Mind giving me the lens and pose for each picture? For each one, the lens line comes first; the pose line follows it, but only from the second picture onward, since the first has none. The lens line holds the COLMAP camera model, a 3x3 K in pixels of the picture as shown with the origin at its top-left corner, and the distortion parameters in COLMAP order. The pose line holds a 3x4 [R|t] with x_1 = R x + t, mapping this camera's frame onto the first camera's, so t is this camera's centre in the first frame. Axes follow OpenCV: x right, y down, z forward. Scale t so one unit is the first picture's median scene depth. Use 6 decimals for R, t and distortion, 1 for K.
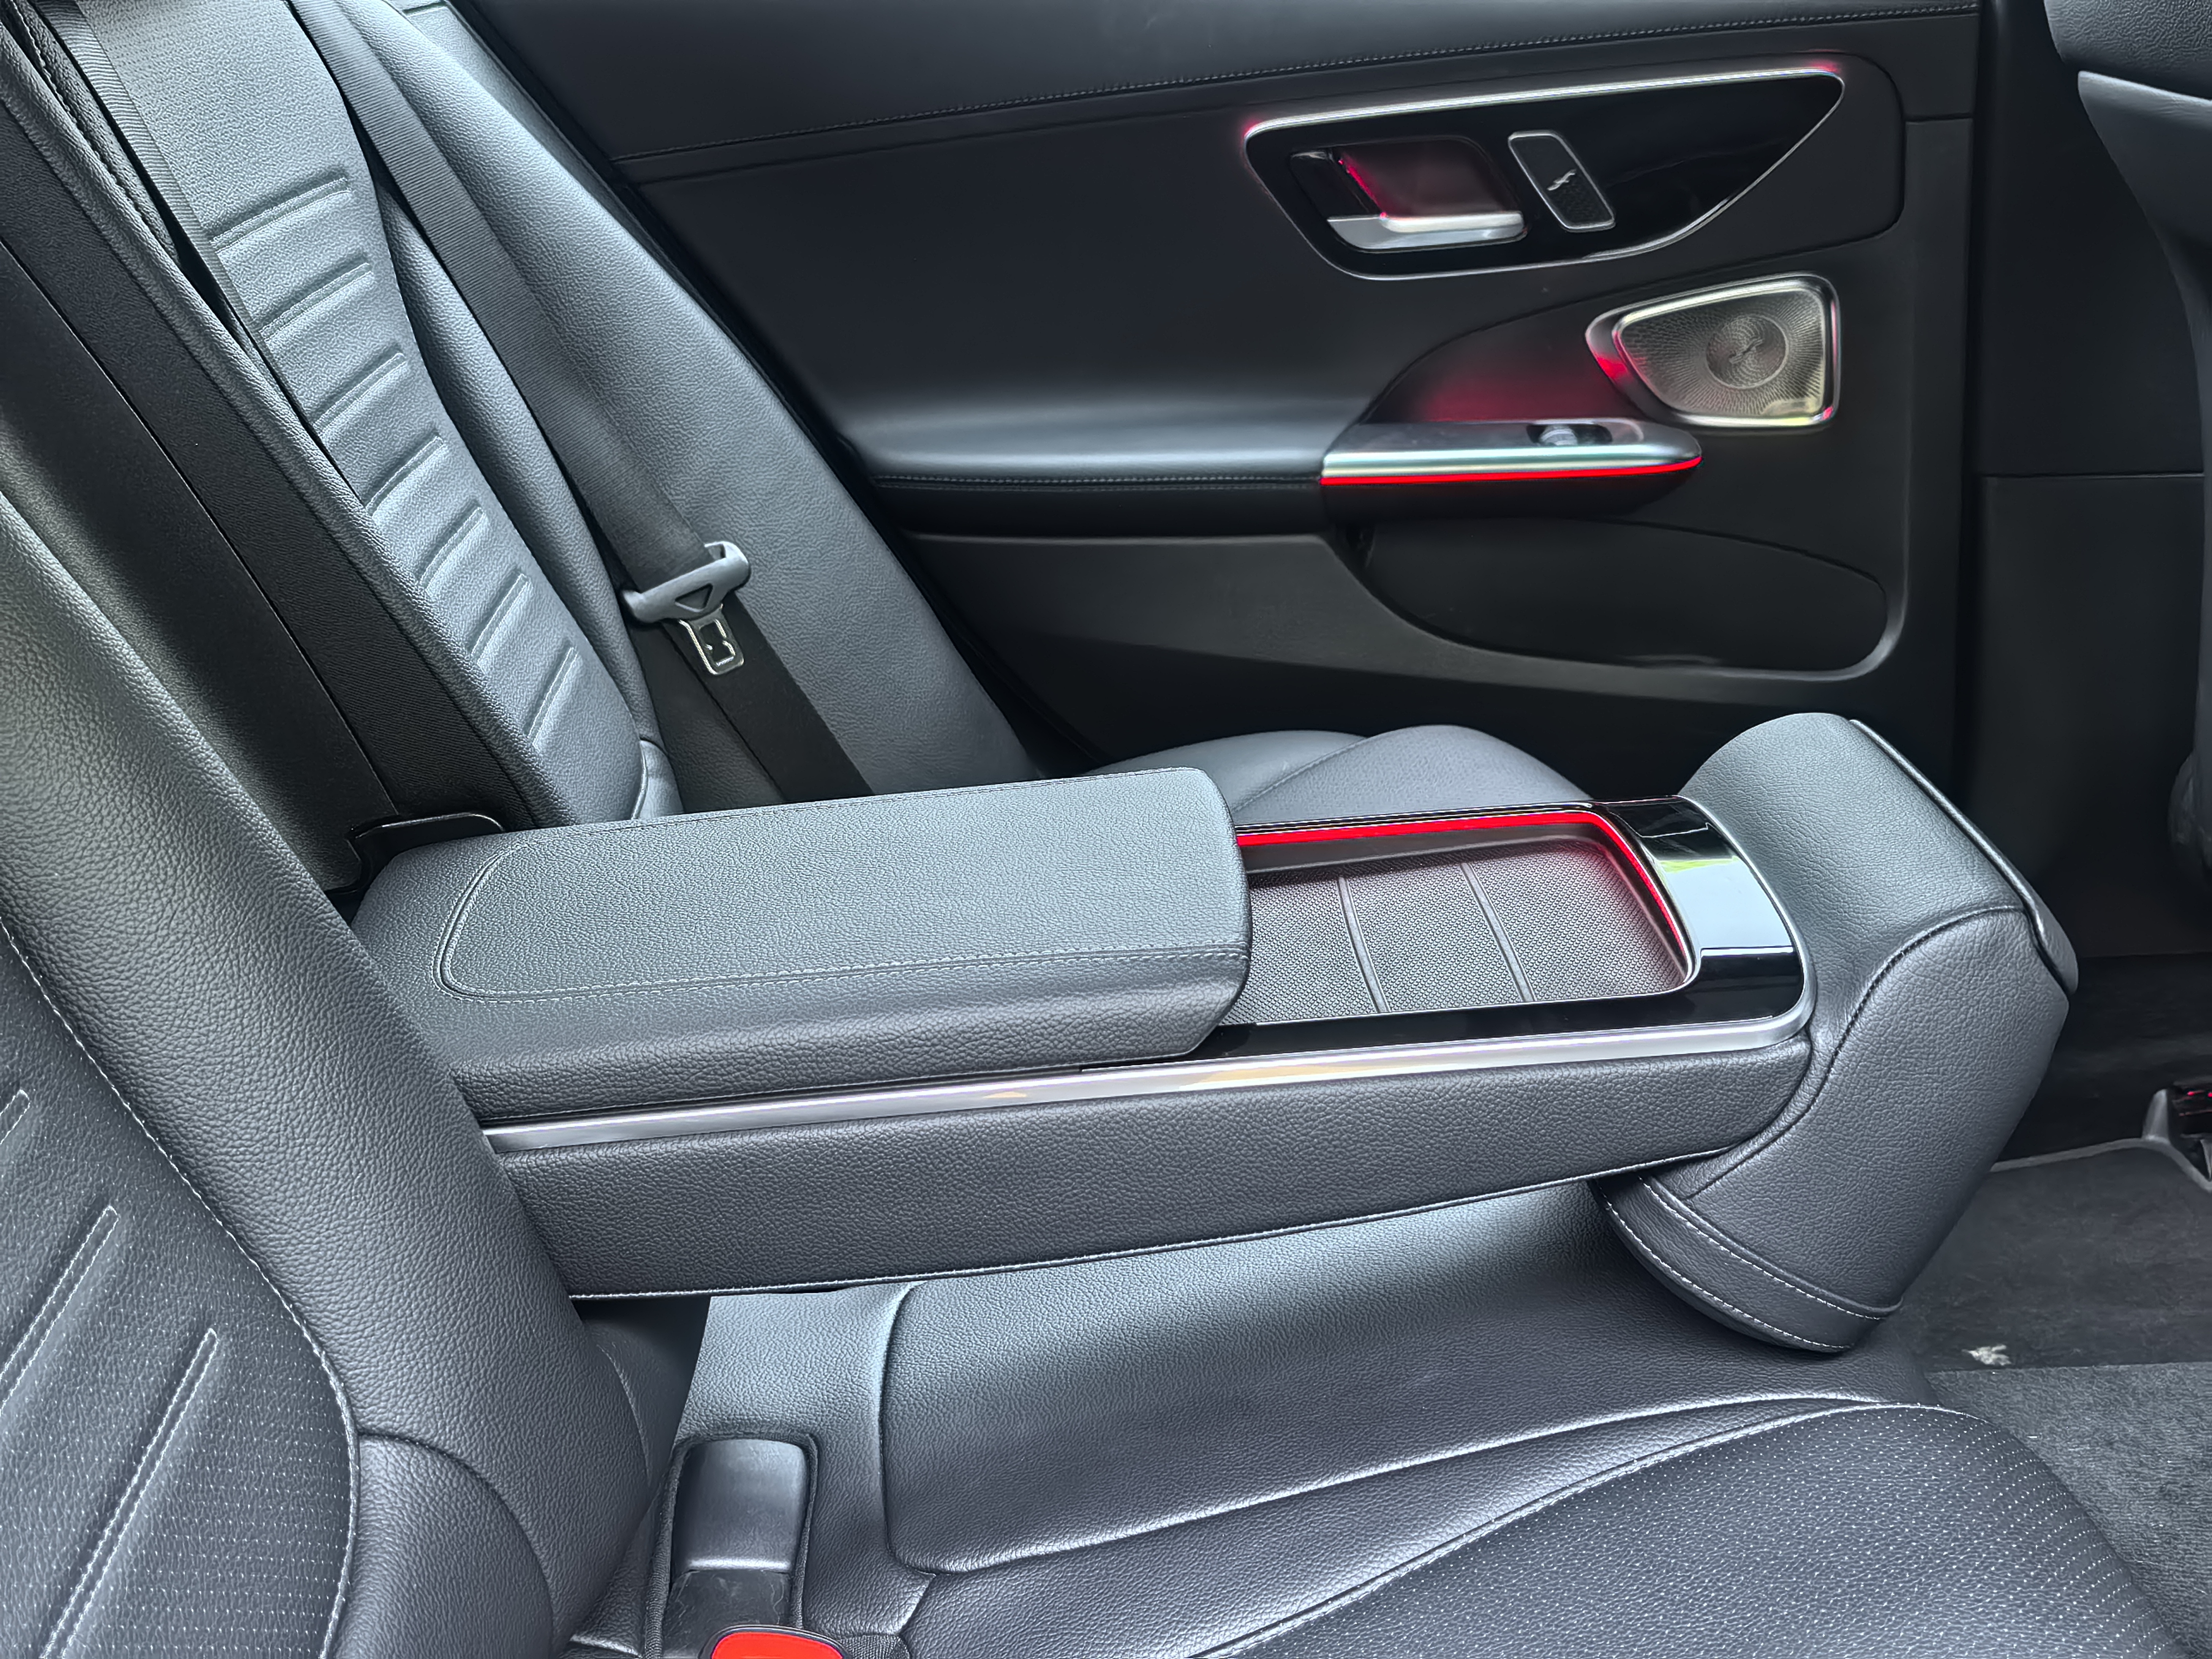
lens RADIAL K [[2520.8, 0, 1071.8], [0, 2520.8, 903.7], [0, 0, 1]] dist [0.019136, 0.000000]
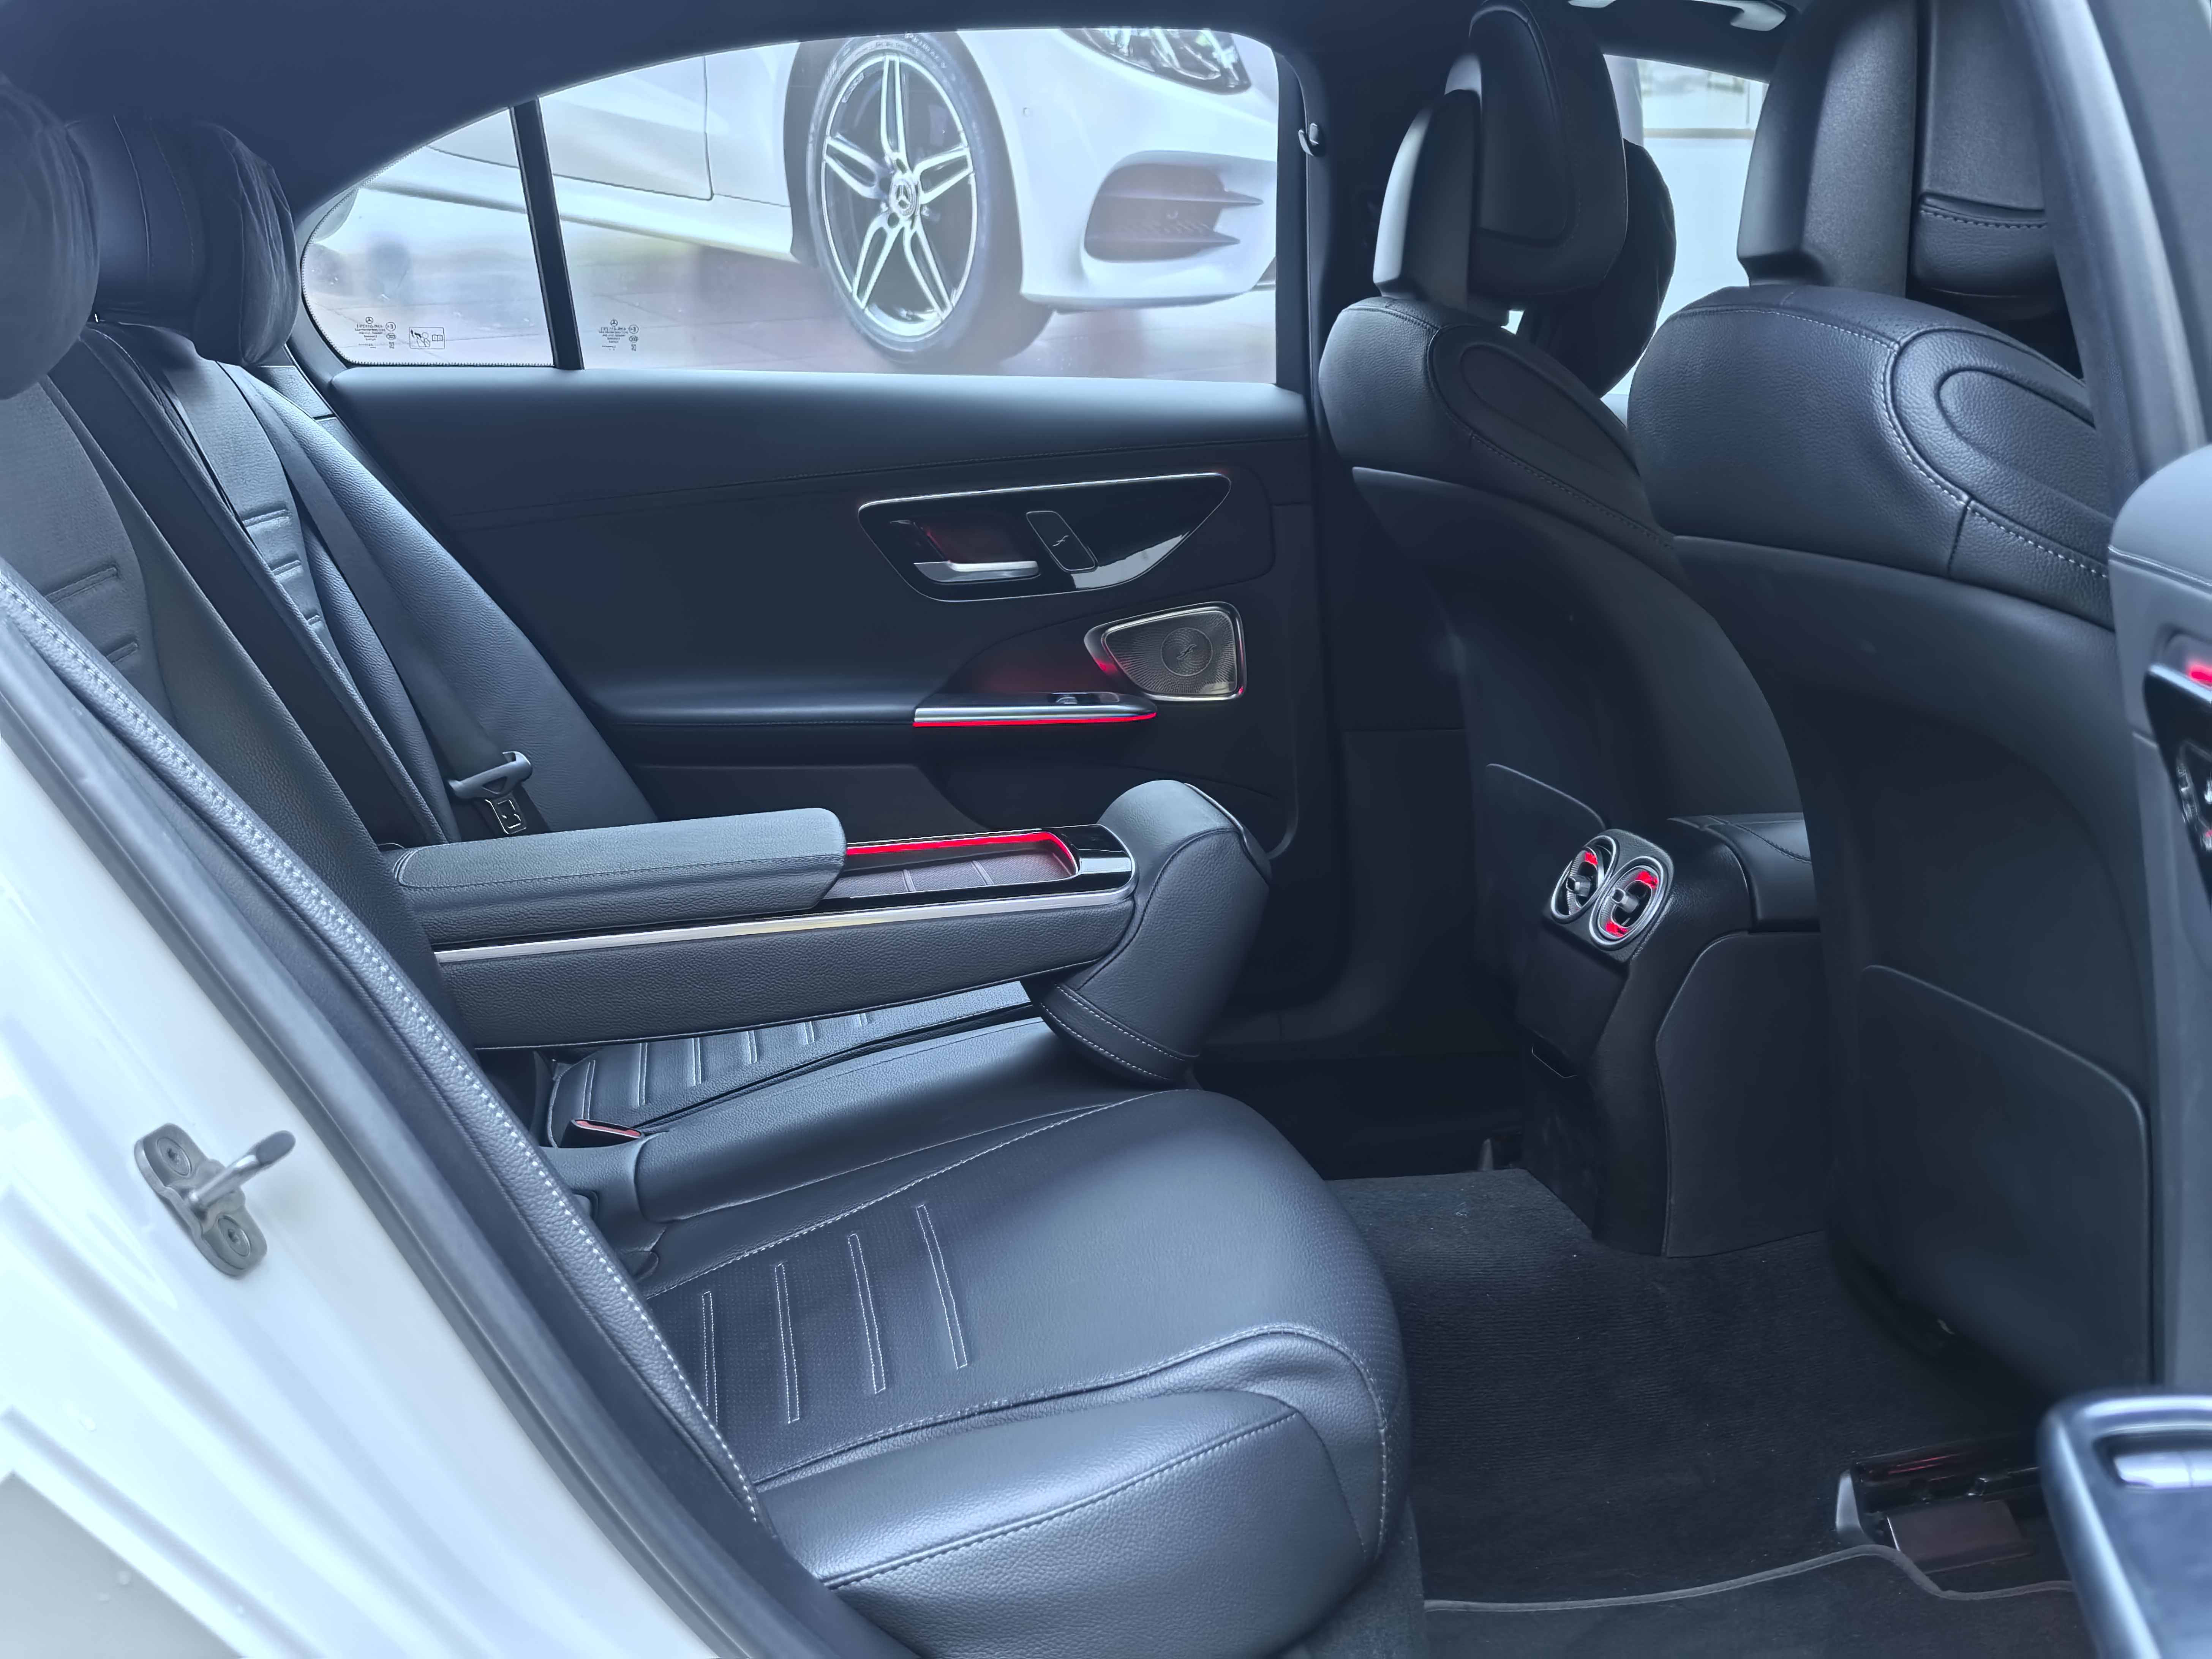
lens RADIAL K [[2520.8, 0, 1121.4], [0, 2520.8, 828.3], [0, 0, 1]] dist [0.019136, 0.000000]
pose [[0.988693, -0.002436, 0.149932, -0.004400], [0.035103, 0.975846, -0.215620, 0.242092], [-0.145785, 0.218445, 0.964898, -0.509817]]
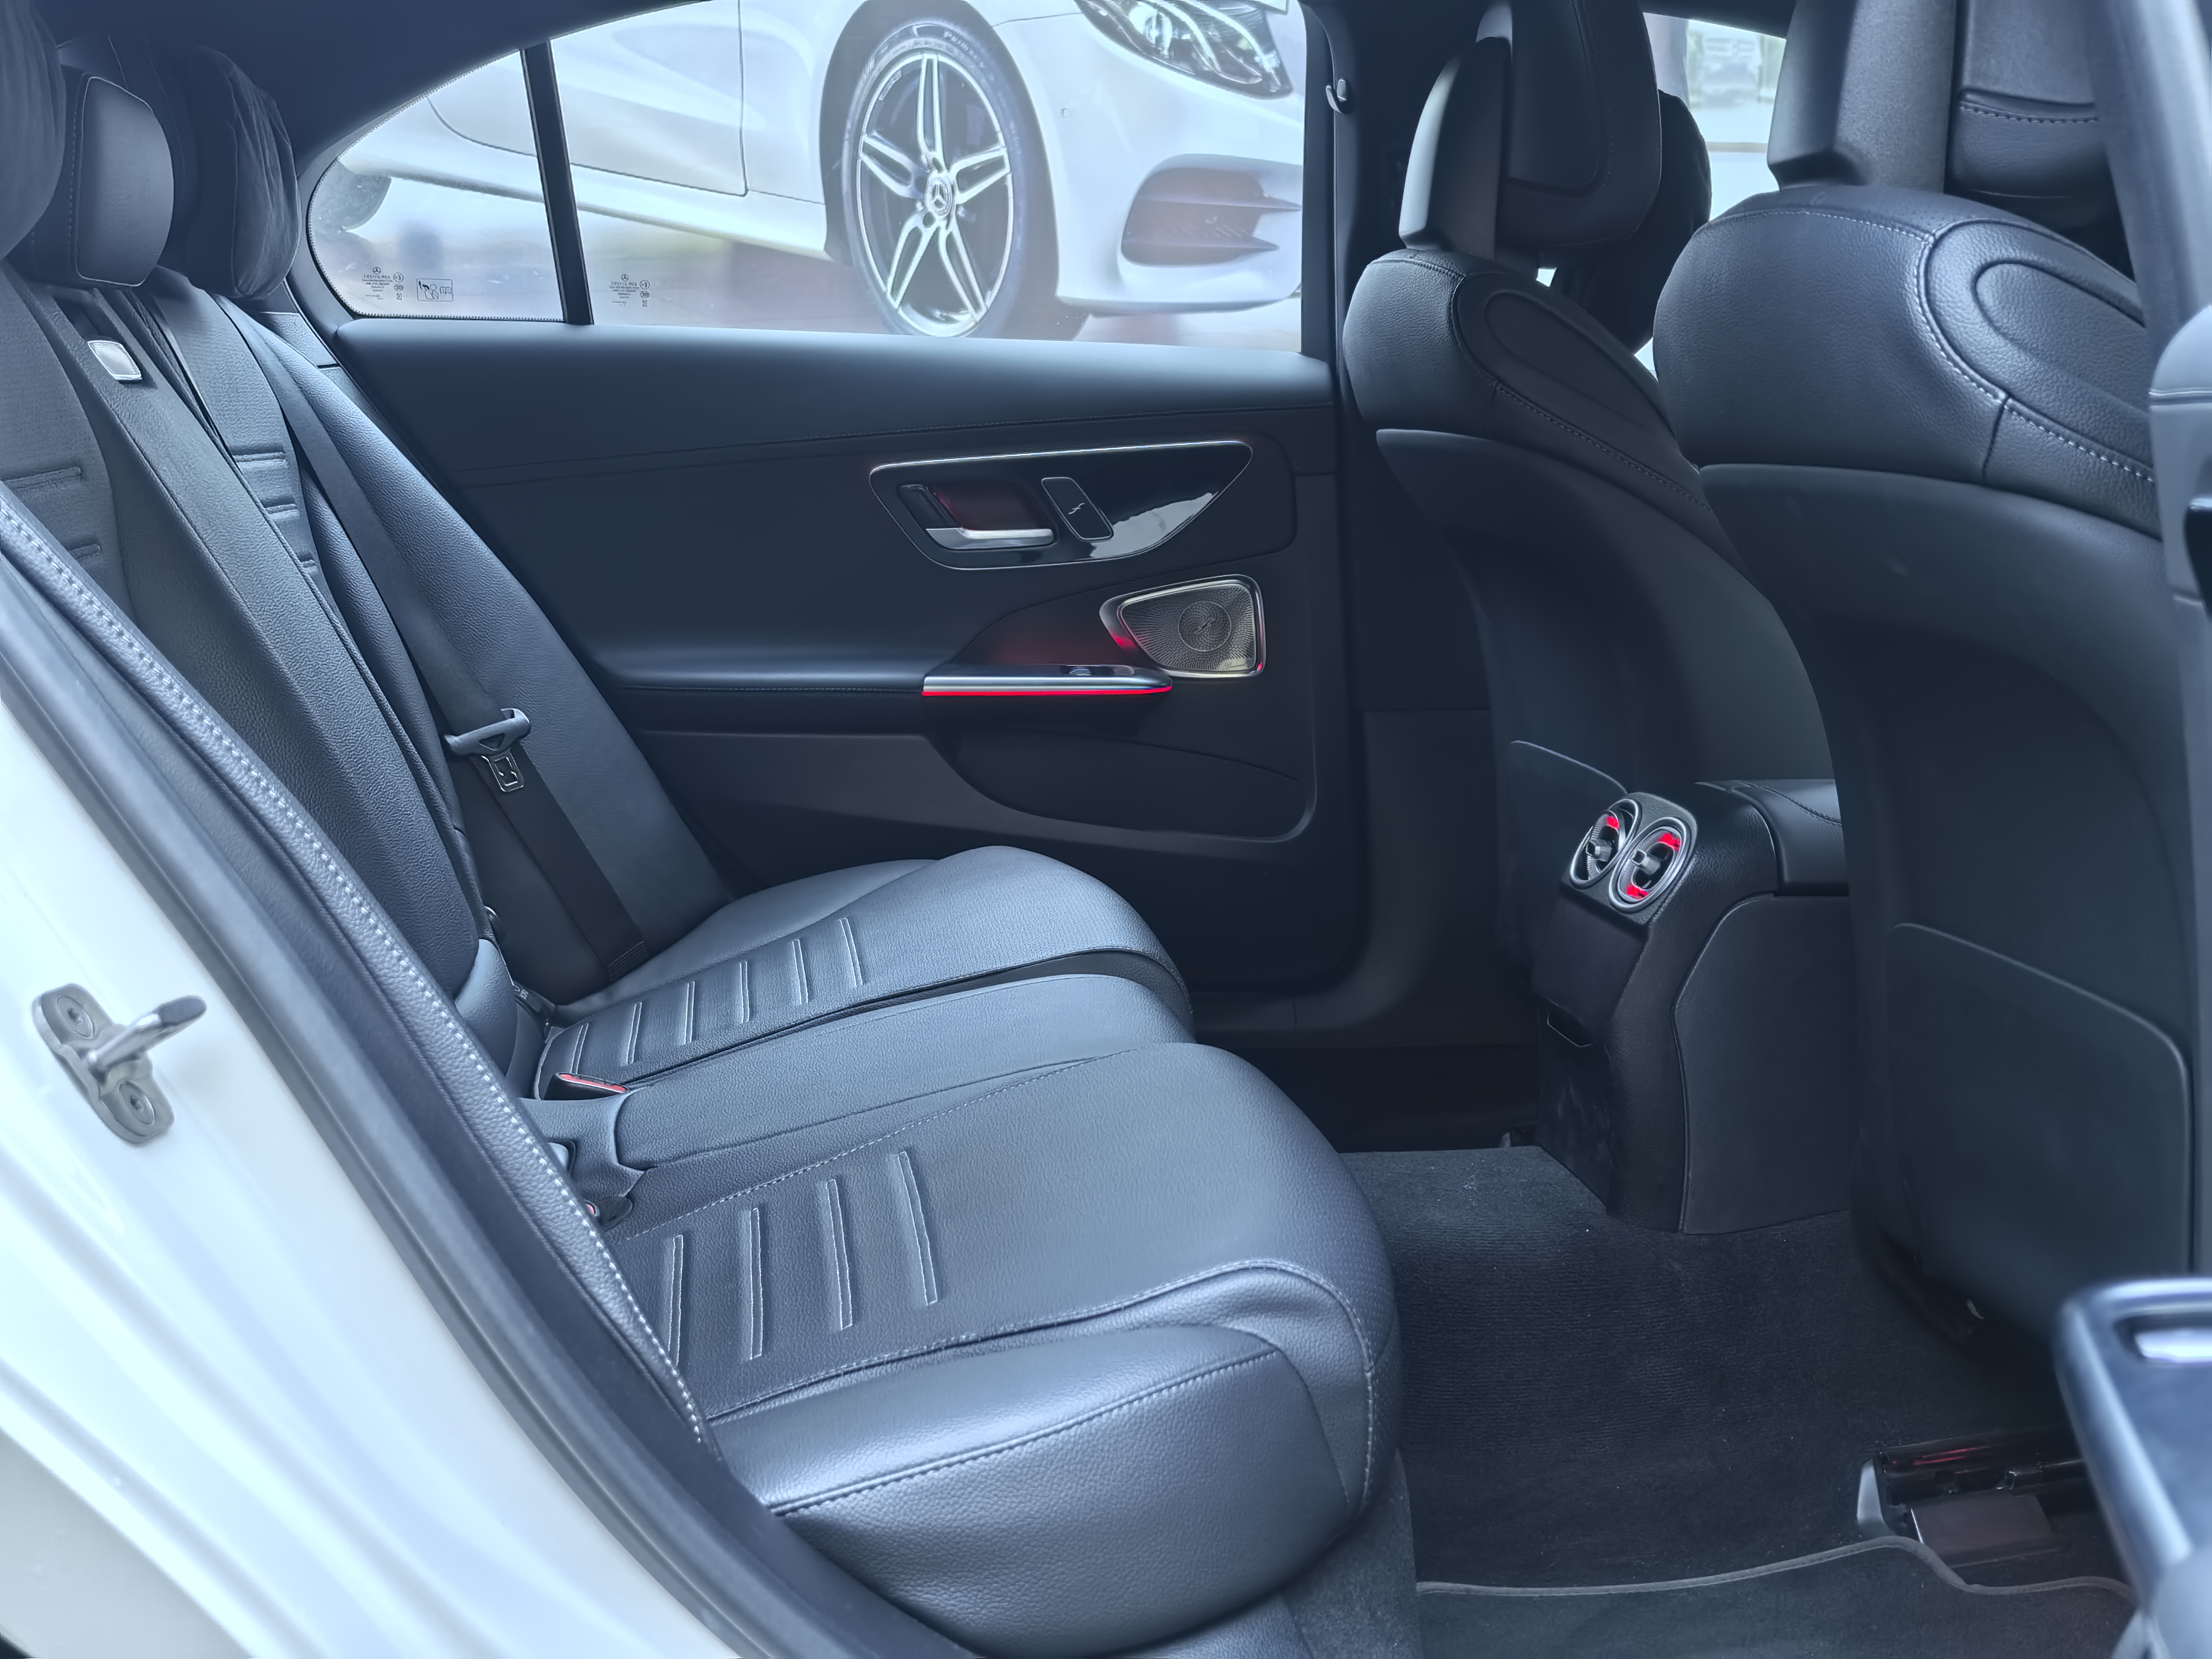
lens RADIAL K [[2520.8, 0, 1100.5], [0, 2520.8, 844.7], [0, 0, 1]] dist [0.019136, 0.000000]
pose [[0.992018, 0.015537, 0.125134, 0.020779], [0.013272, 0.974002, -0.226151, 0.276134], [-0.125394, 0.226006, 0.966021, -0.464372]]
